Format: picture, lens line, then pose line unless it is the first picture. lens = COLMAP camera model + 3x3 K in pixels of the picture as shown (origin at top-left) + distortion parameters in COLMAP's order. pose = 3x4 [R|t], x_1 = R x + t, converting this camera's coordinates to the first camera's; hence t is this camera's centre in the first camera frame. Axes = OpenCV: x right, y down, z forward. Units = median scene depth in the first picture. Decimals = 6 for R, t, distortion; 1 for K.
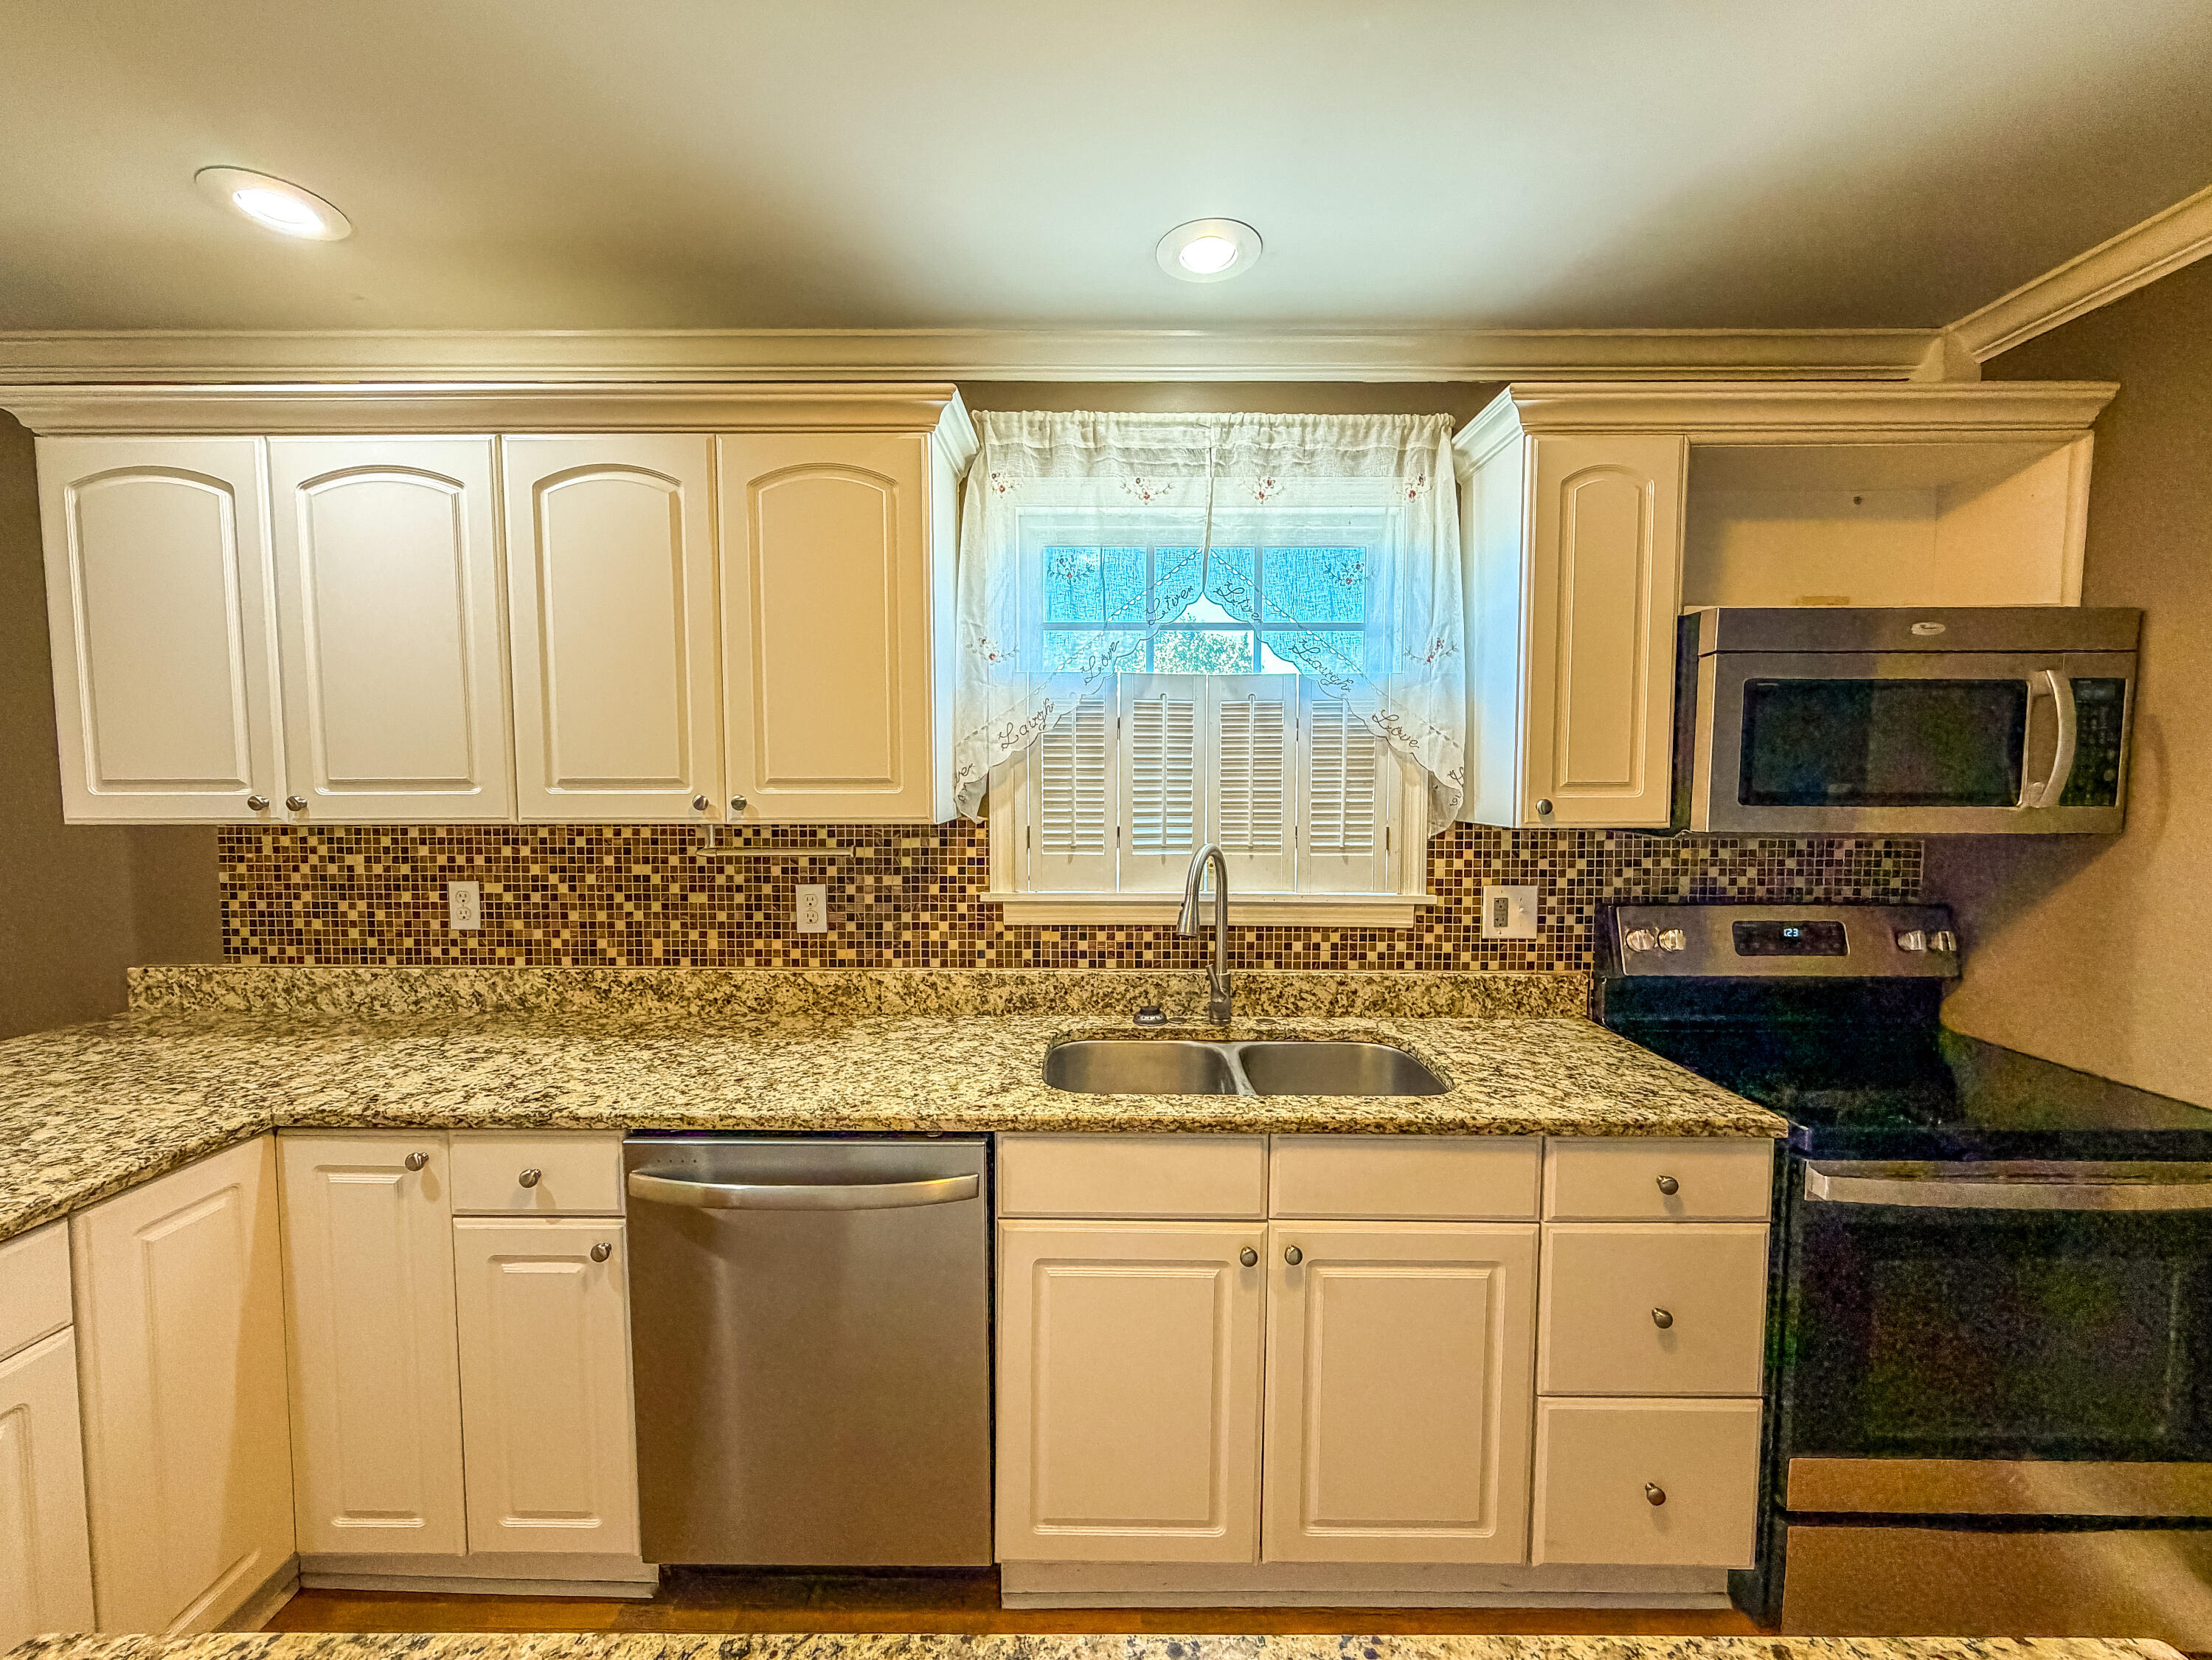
lens RADIAL K [[895.4, 0, 1097.0], [0, 895.4, 825.2], [0, 0, 1]] dist [0.000021, -0.000016]
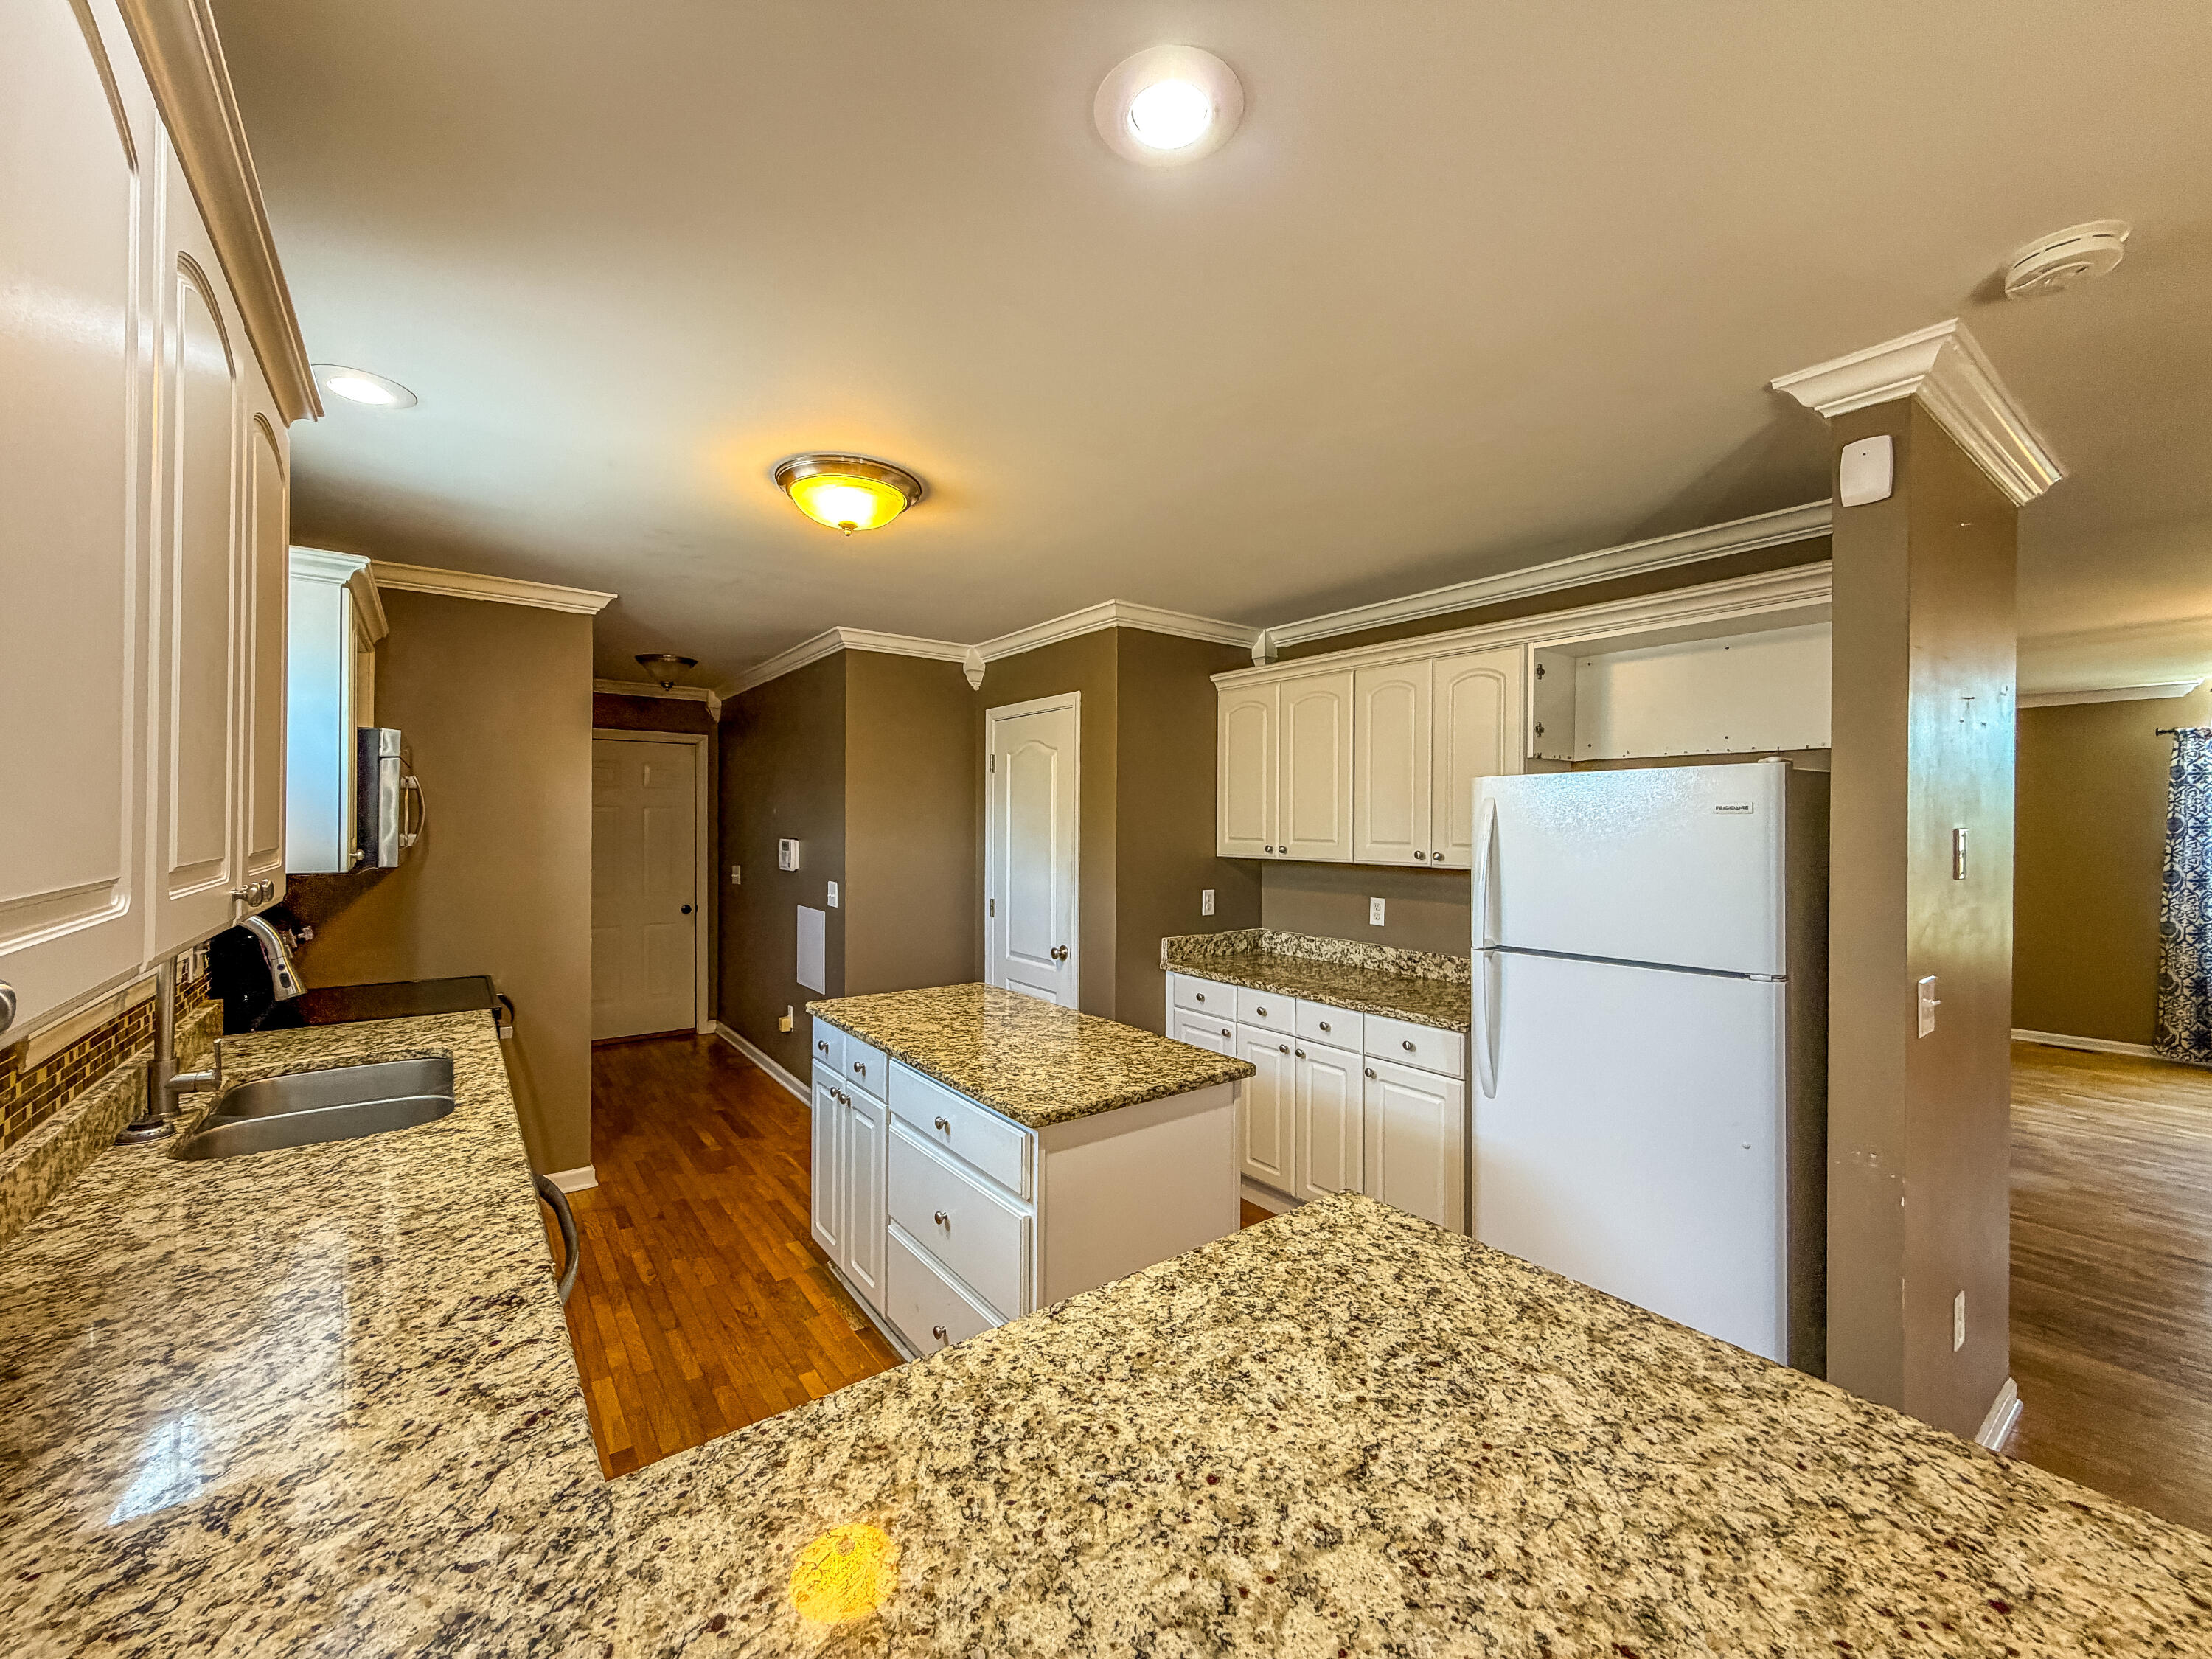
lens RADIAL K [[885.0, 0, 1112.1], [0, 885.0, 826.3], [0, 0, 1]] dist [-0.000787, 0.000331]
pose [[-0.616742, -0.007233, 0.787132, -1.090483], [0.036812, 0.998599, 0.038020, -0.063250], [-0.786304, 0.052425, -0.615612, 0.759924]]
